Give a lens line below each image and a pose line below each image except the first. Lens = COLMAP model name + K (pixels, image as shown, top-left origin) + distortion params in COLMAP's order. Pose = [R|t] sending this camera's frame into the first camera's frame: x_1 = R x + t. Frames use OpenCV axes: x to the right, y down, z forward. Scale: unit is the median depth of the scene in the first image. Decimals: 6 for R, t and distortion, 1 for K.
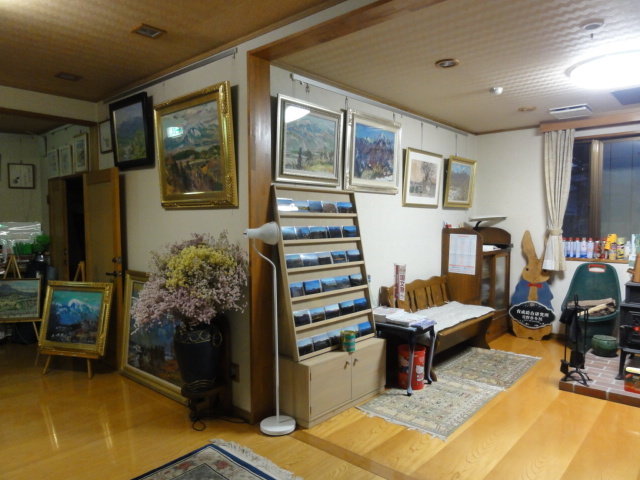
lens RADIAL K [[452.9, 0, 320.0], [0, 452.9, 240.0], [0, 0, 1]] dist [0.000189, -0.003498]
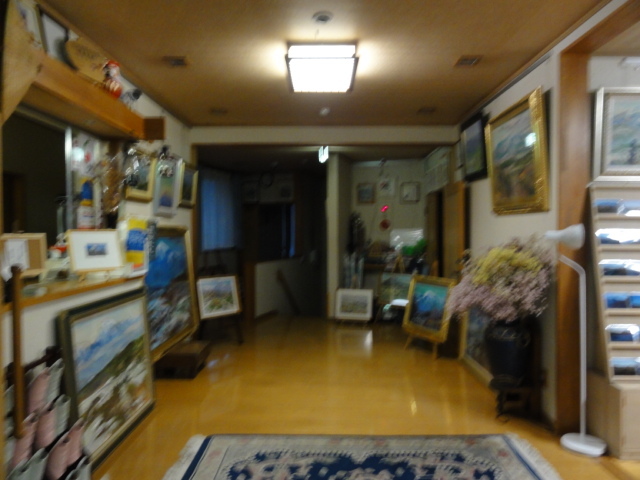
lens RADIAL K [[452.9, 0, 320.0], [0, 452.9, 240.0], [0, 0, 1]] dist [0.000189, -0.003498]
pose [[0.654472, 0.016948, -0.755896, 0.235649], [-0.036282, 0.999301, -0.009008, 0.018379], [0.755215, 0.033321, 0.654630, -0.024772]]
